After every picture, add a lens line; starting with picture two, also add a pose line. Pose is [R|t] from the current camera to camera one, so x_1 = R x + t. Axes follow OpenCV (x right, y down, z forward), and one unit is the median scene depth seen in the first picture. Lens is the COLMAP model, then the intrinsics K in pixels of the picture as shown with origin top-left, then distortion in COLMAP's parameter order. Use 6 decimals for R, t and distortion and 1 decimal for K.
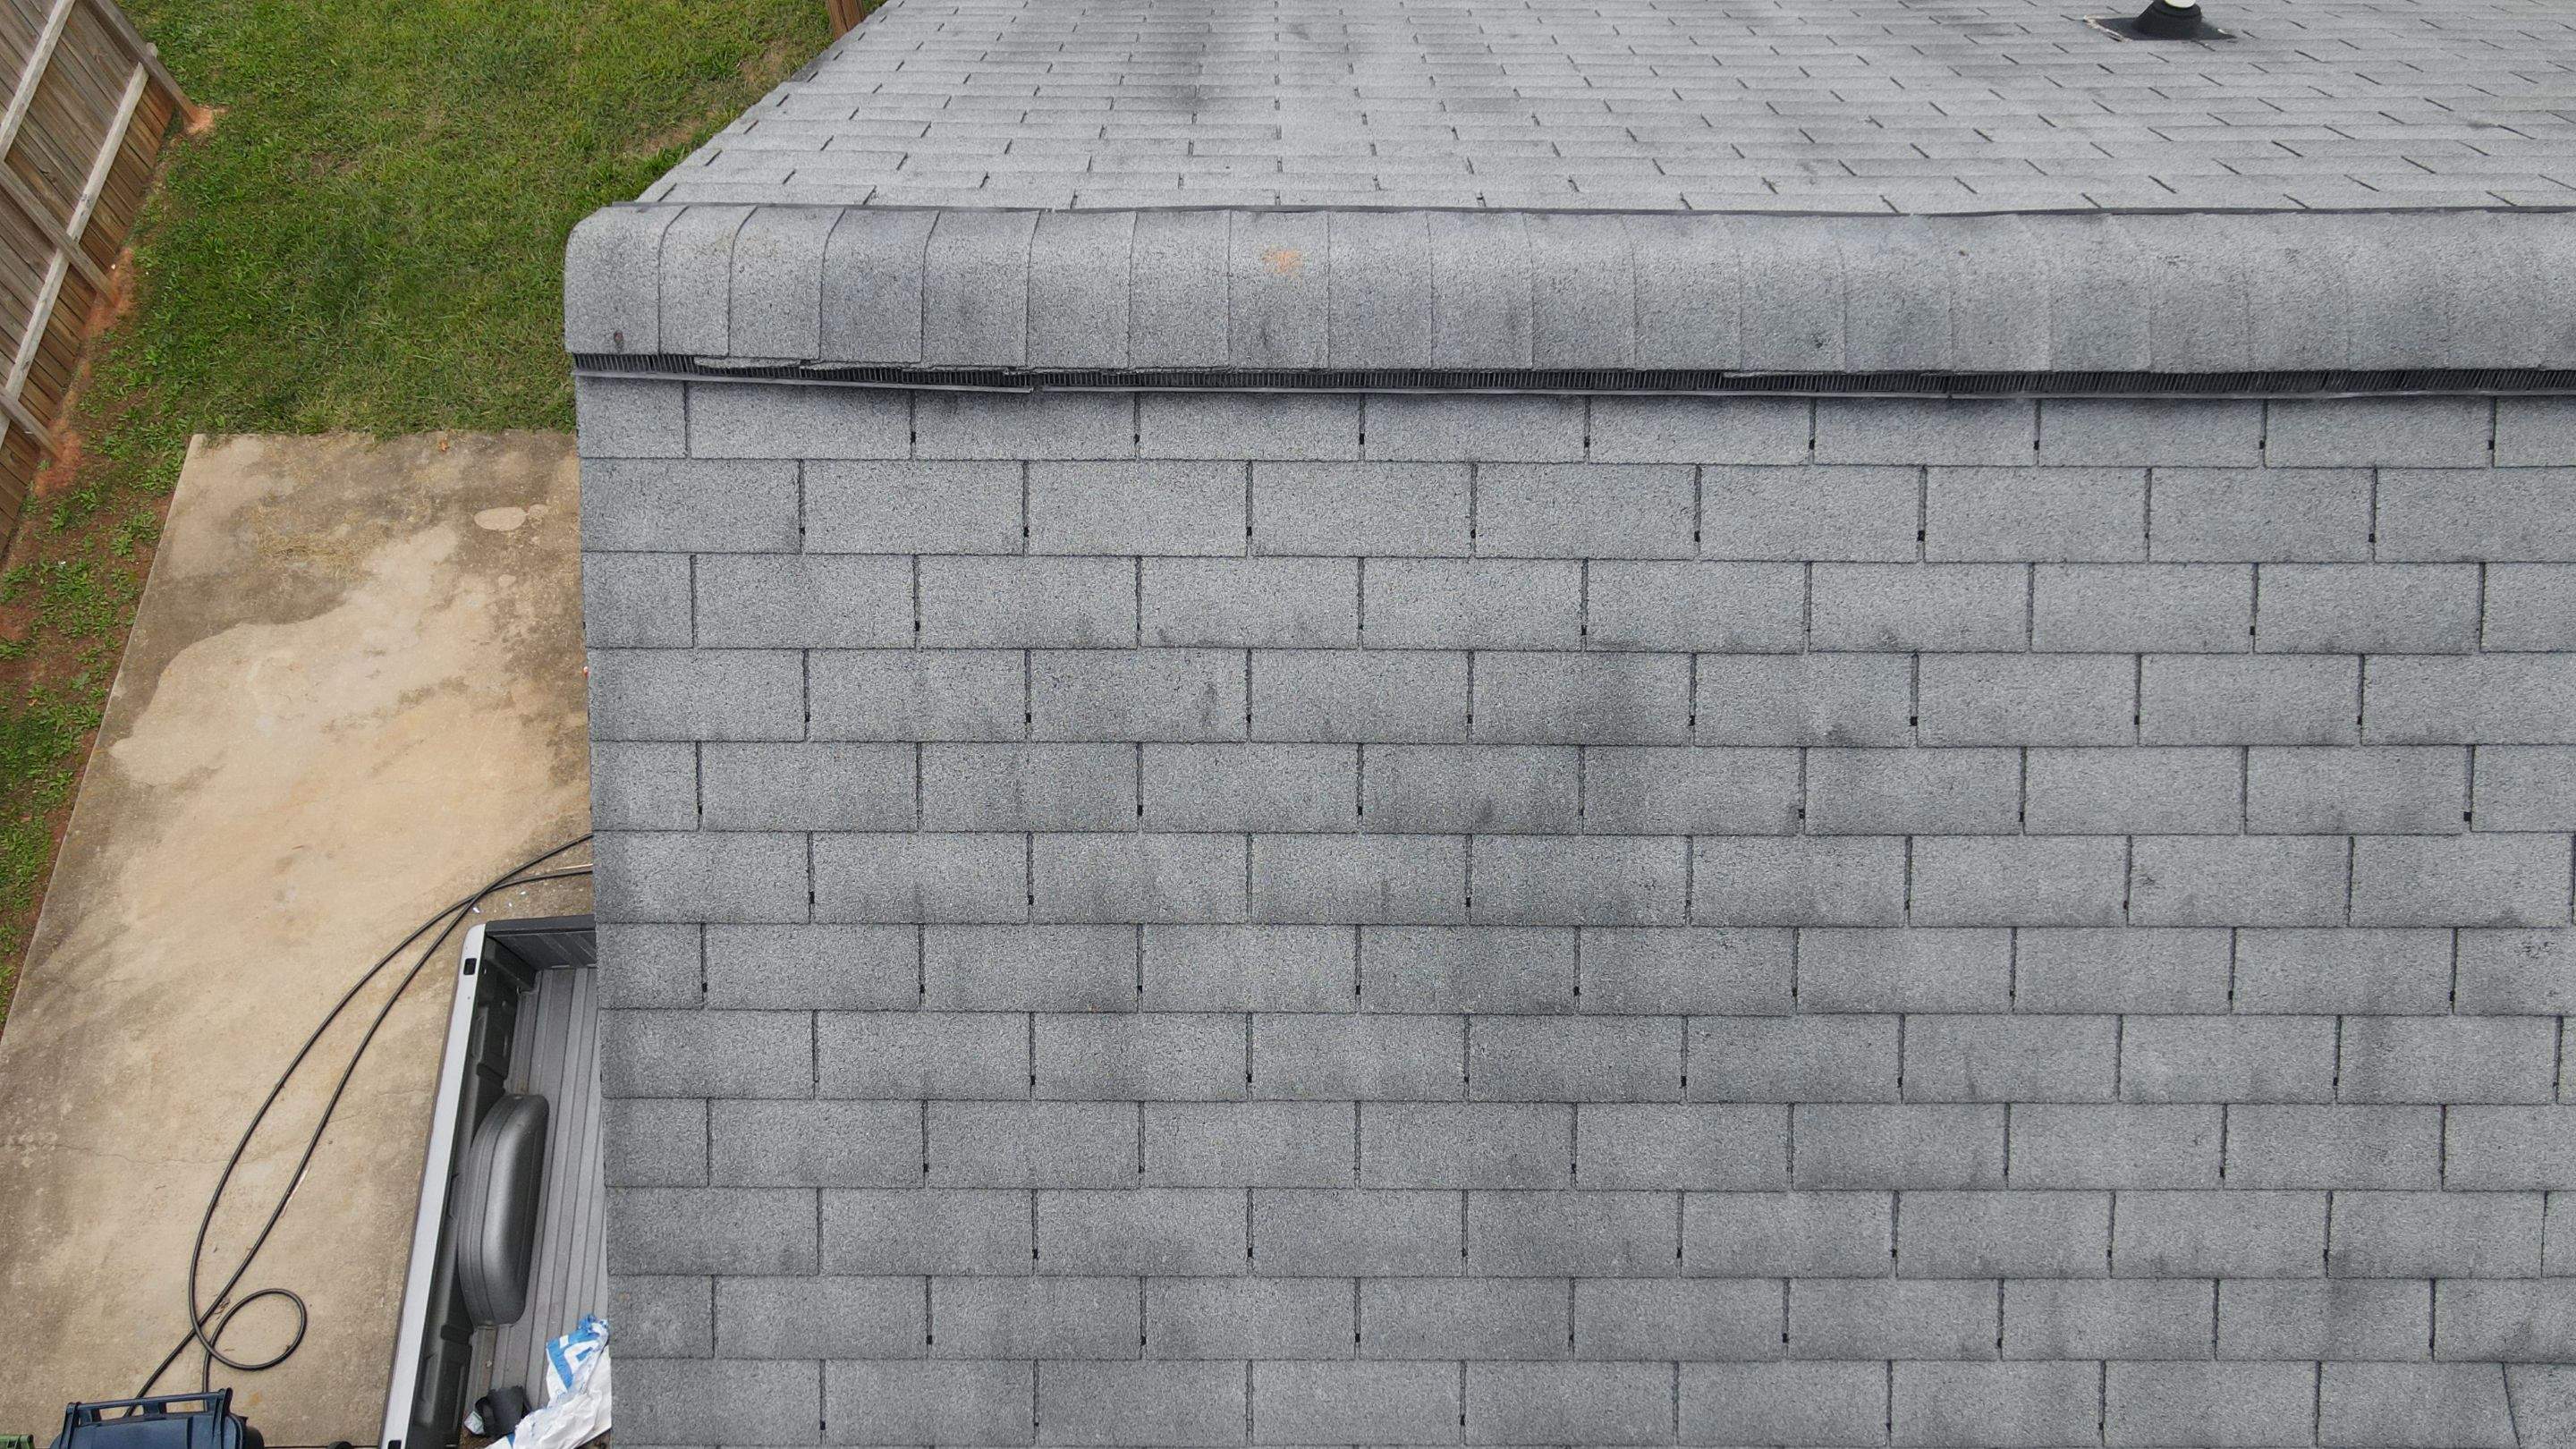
lens RADIAL K [[1889.9, 0, 1277.8], [0, 1889.9, 722.7], [0, 0, 1]] dist [0.010922, 0.017259]
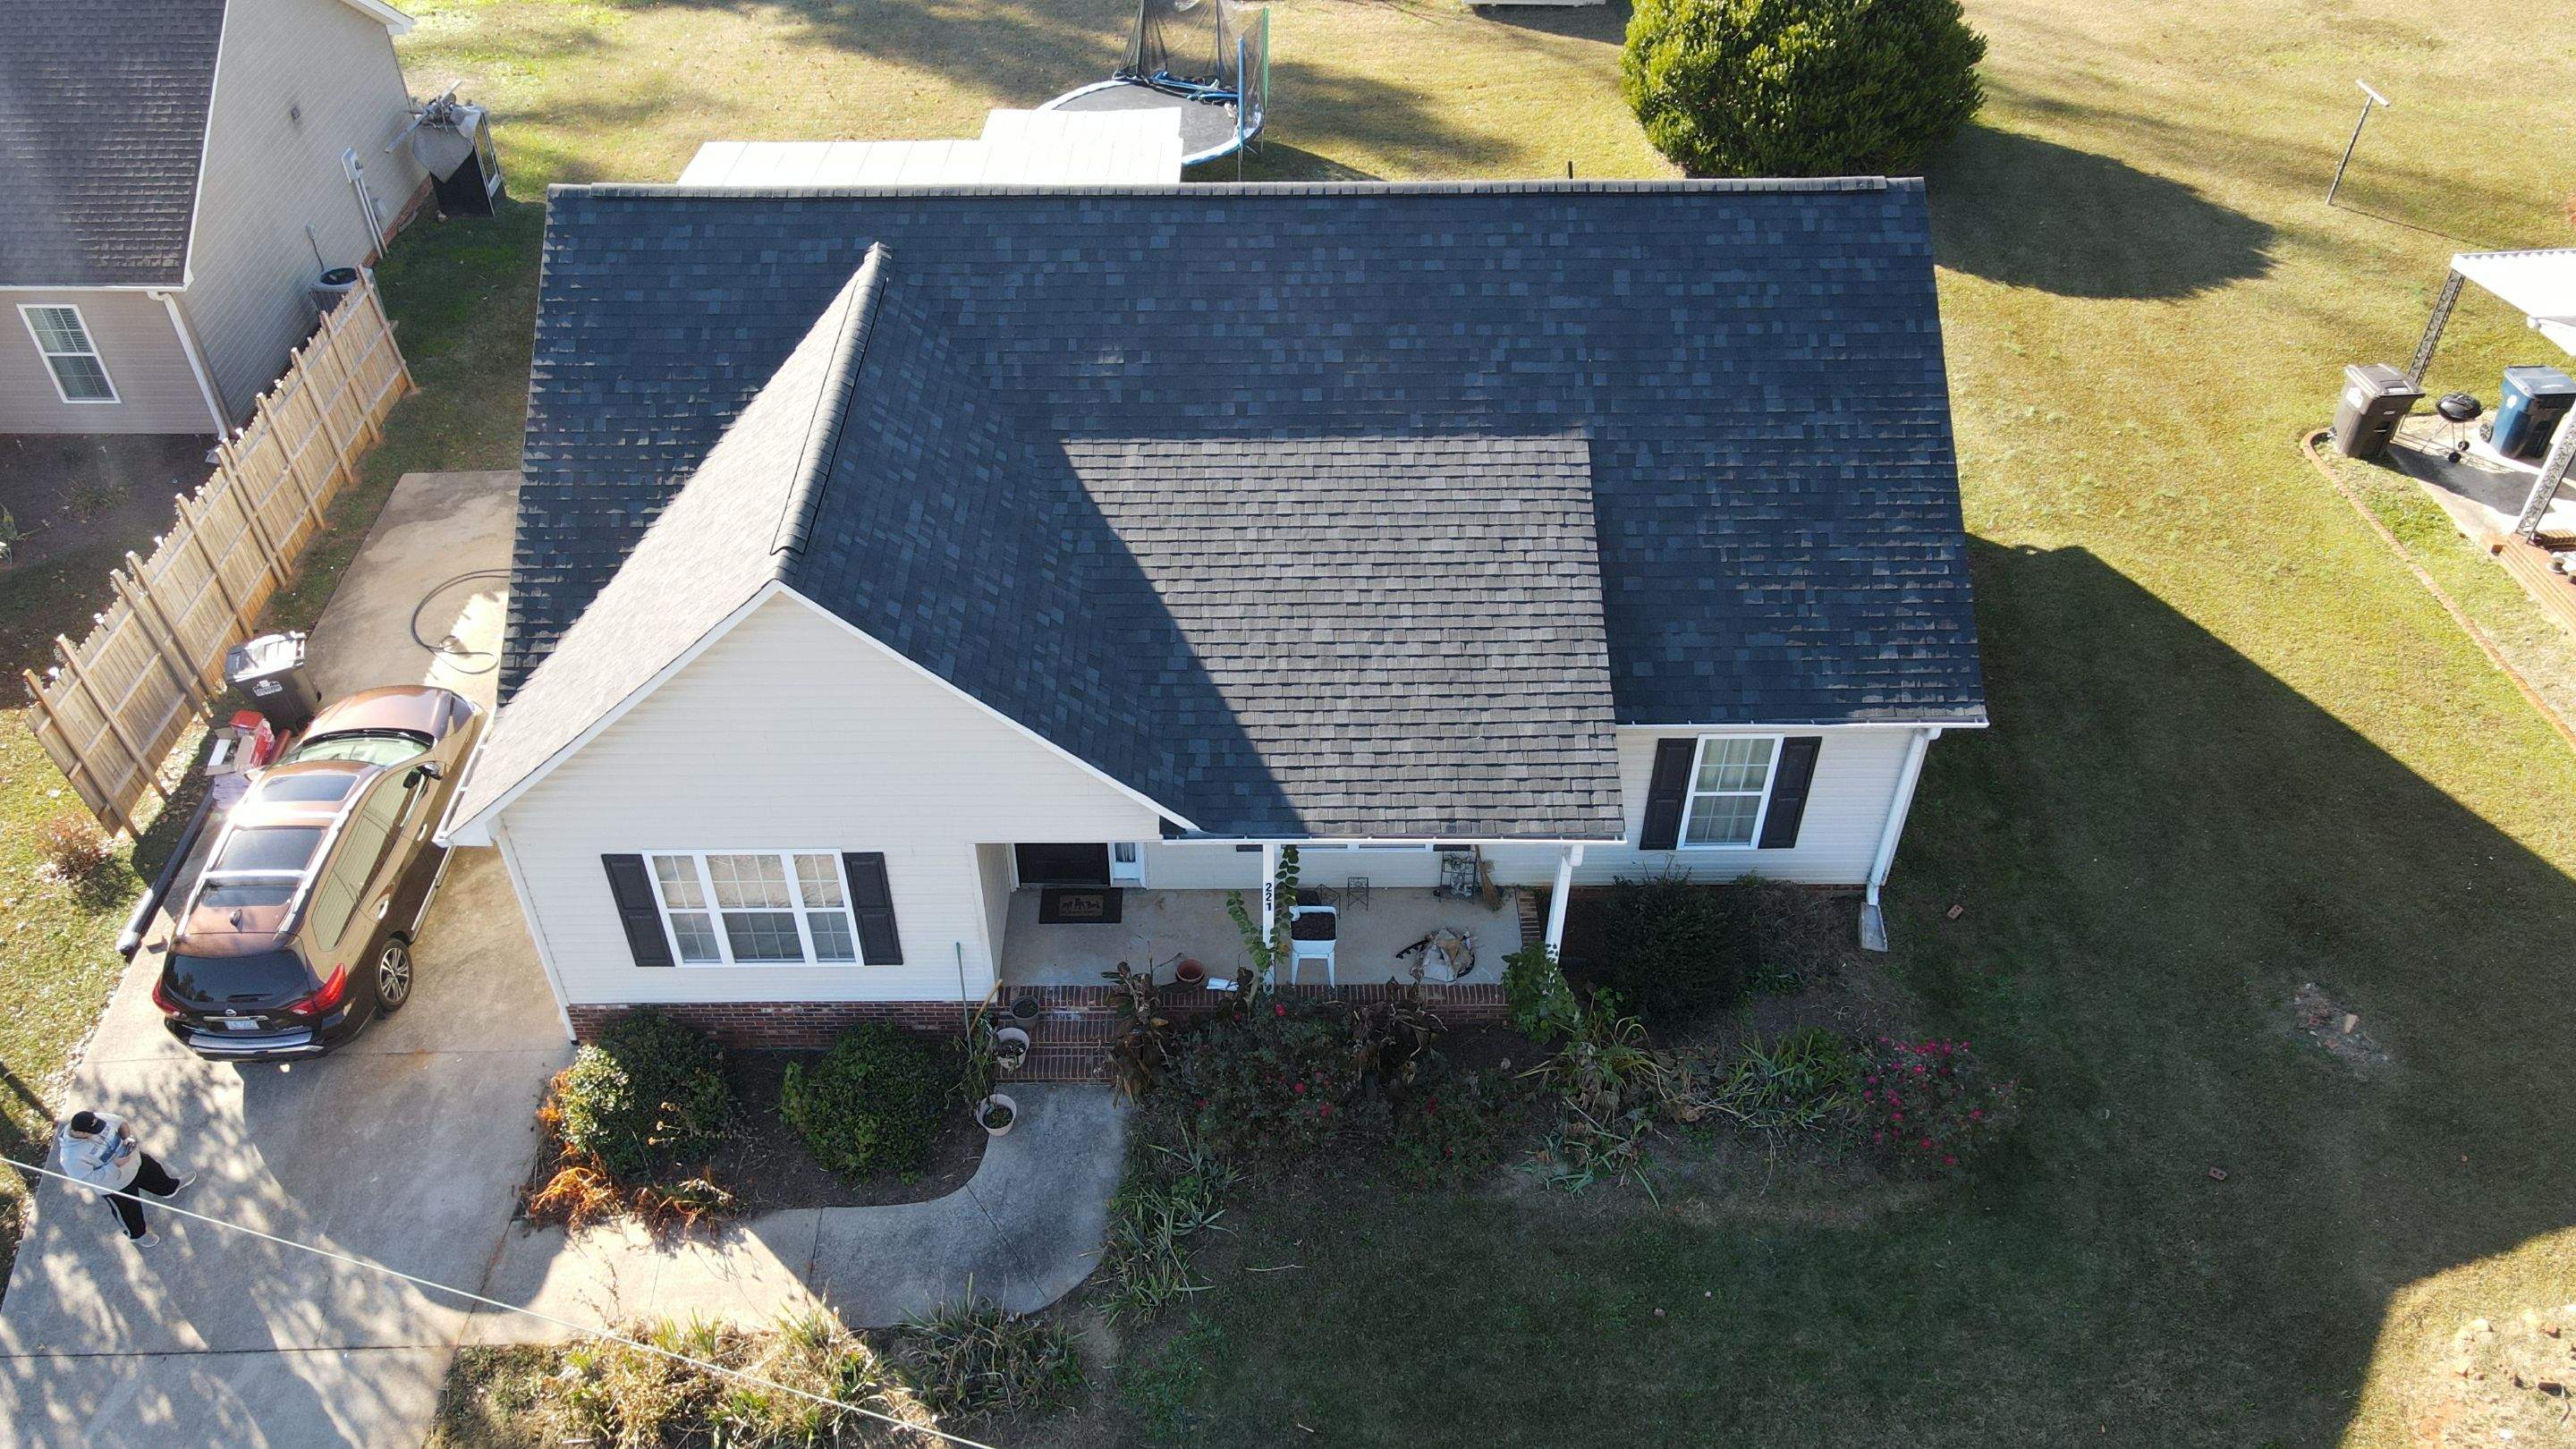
lens RADIAL K [[1889.9, 0, 1258.6], [0, 1889.9, 714.0], [0, 0, 1]] dist [0.010922, 0.017259]
pose [[0.999945, -0.010312, 0.001997, 2.301753], [0.010333, 0.931624, -0.363277, 4.282359], [0.001885, 0.363278, 0.931679, -5.035383]]
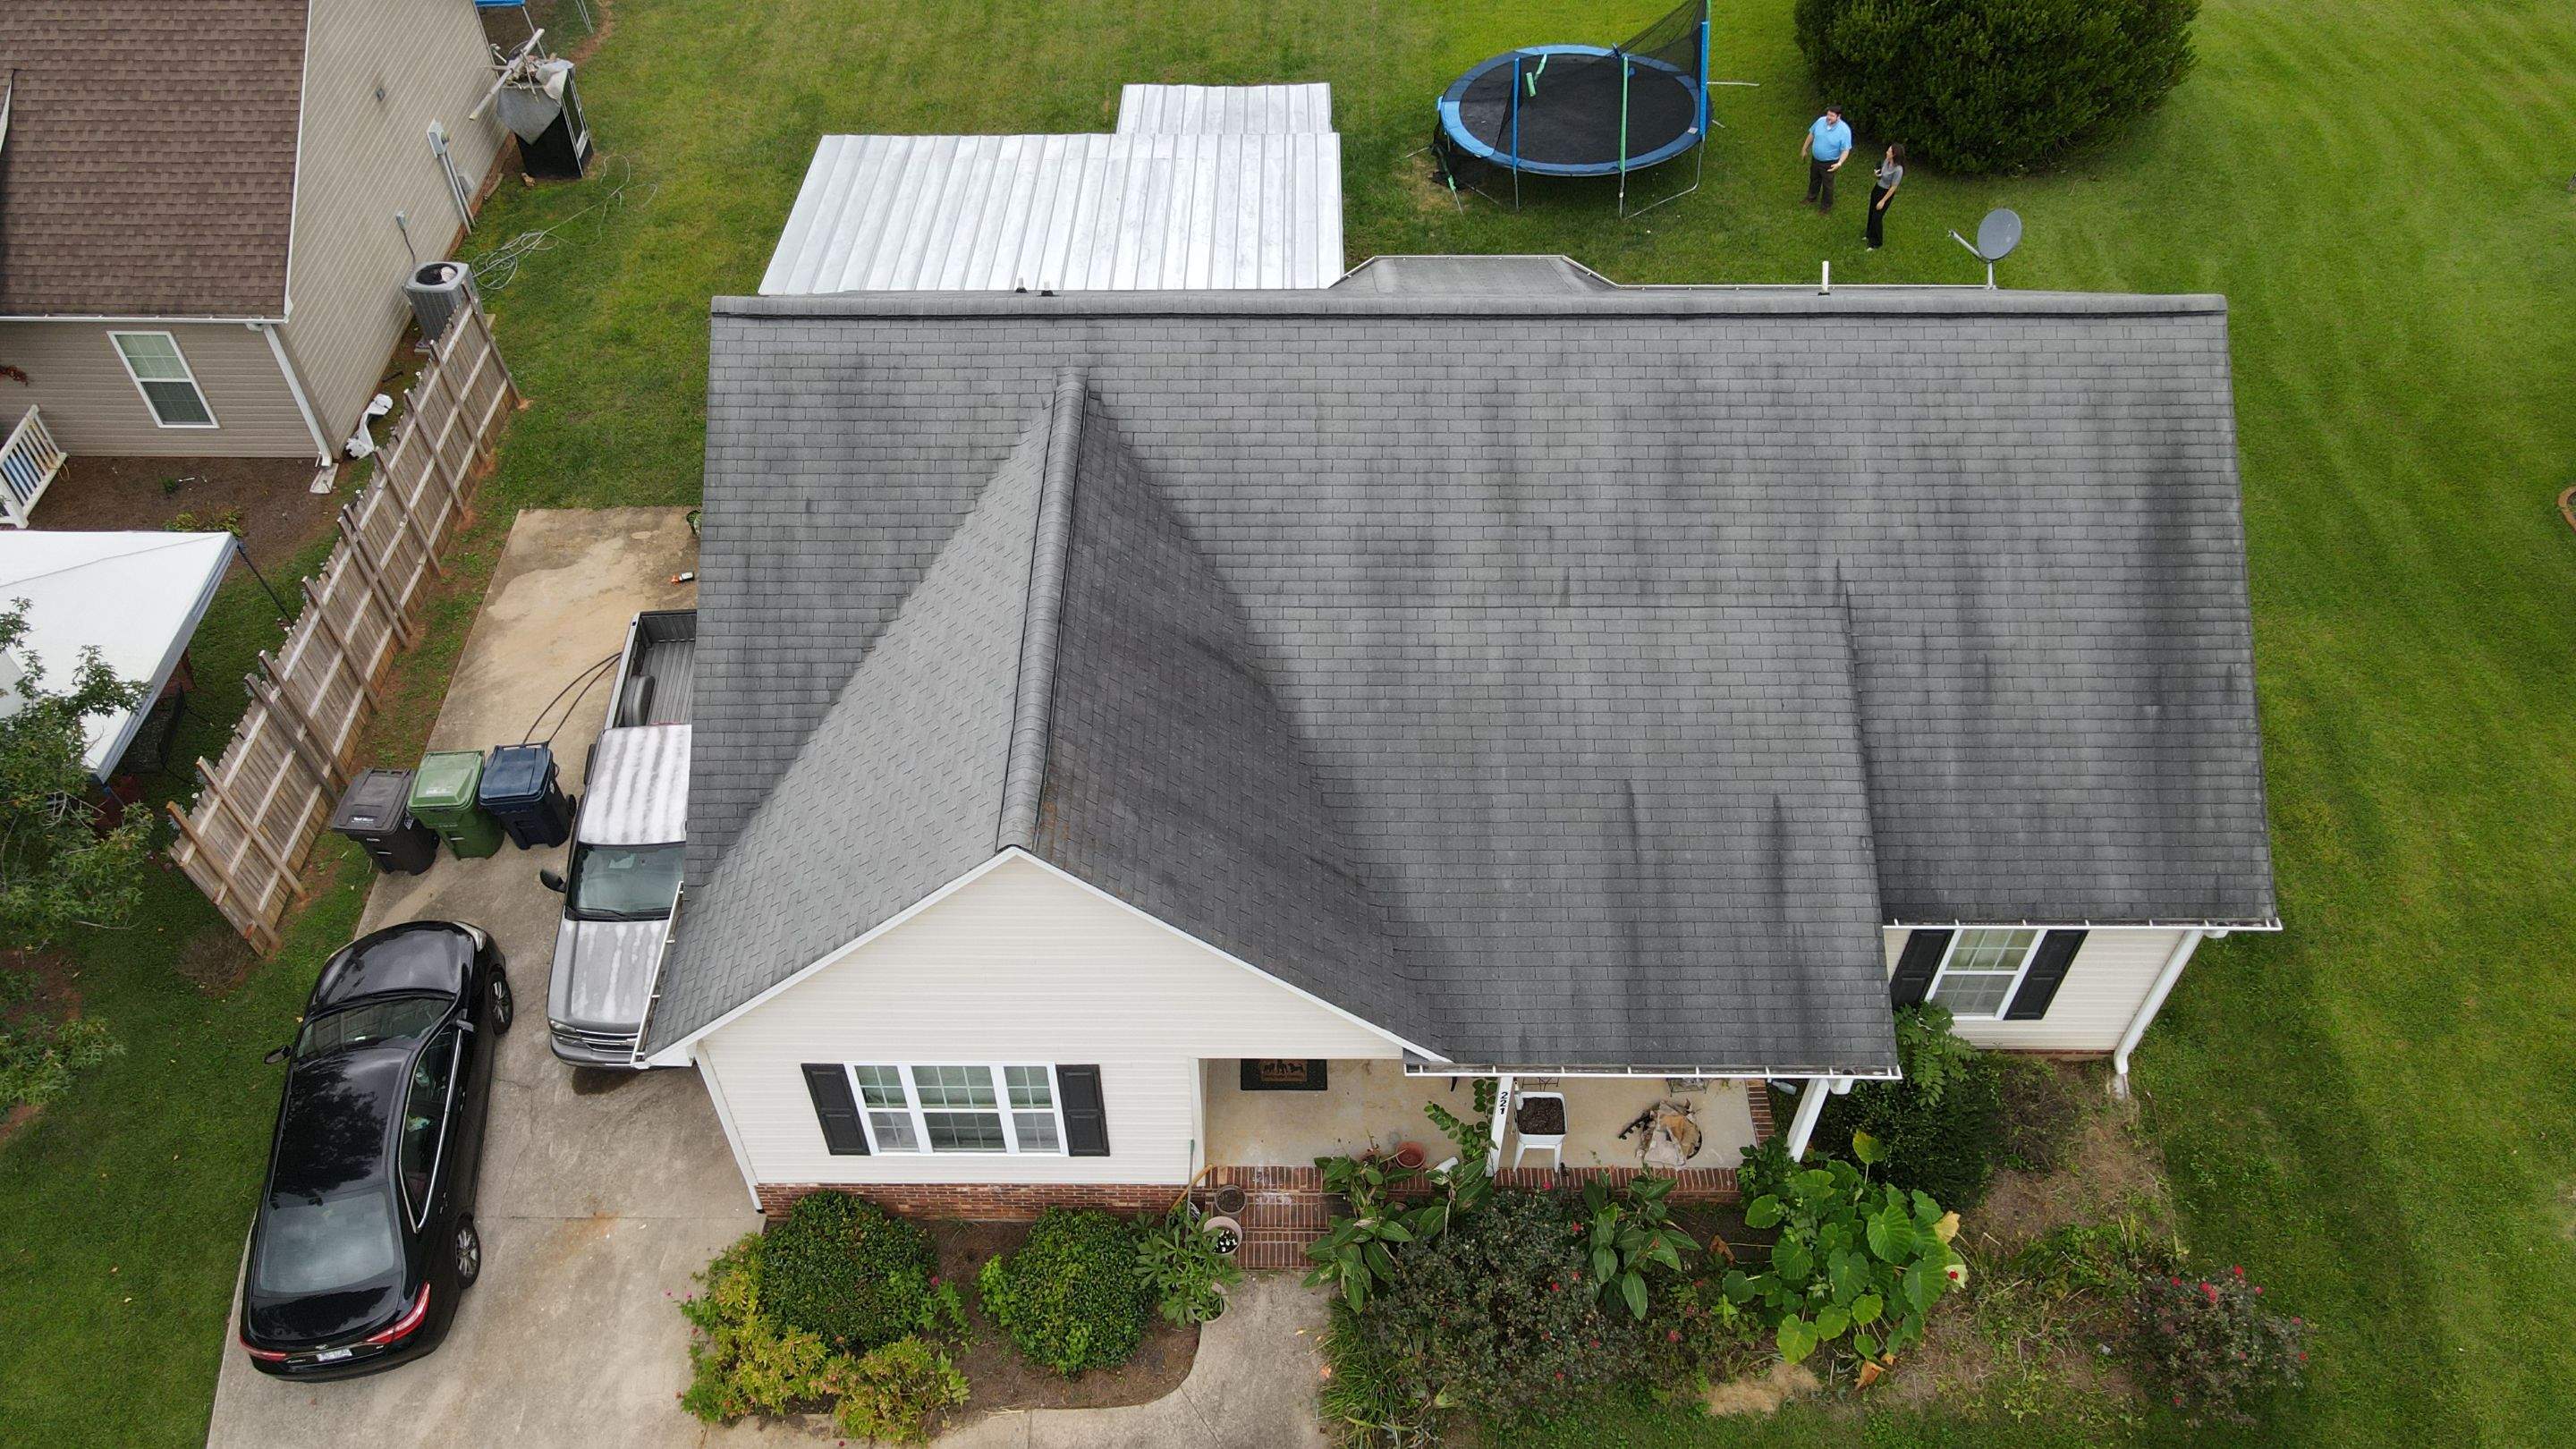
lens RADIAL K [[1889.9, 0, 1257.5], [0, 1889.9, 715.6], [0, 0, 1]] dist [0.010922, 0.017259]
pose [[0.999934, -0.002669, -0.011155, 1.608088], [-0.000297, 0.966210, -0.257754, 2.850025], [0.011466, 0.257741, 0.966146, -5.010580]]
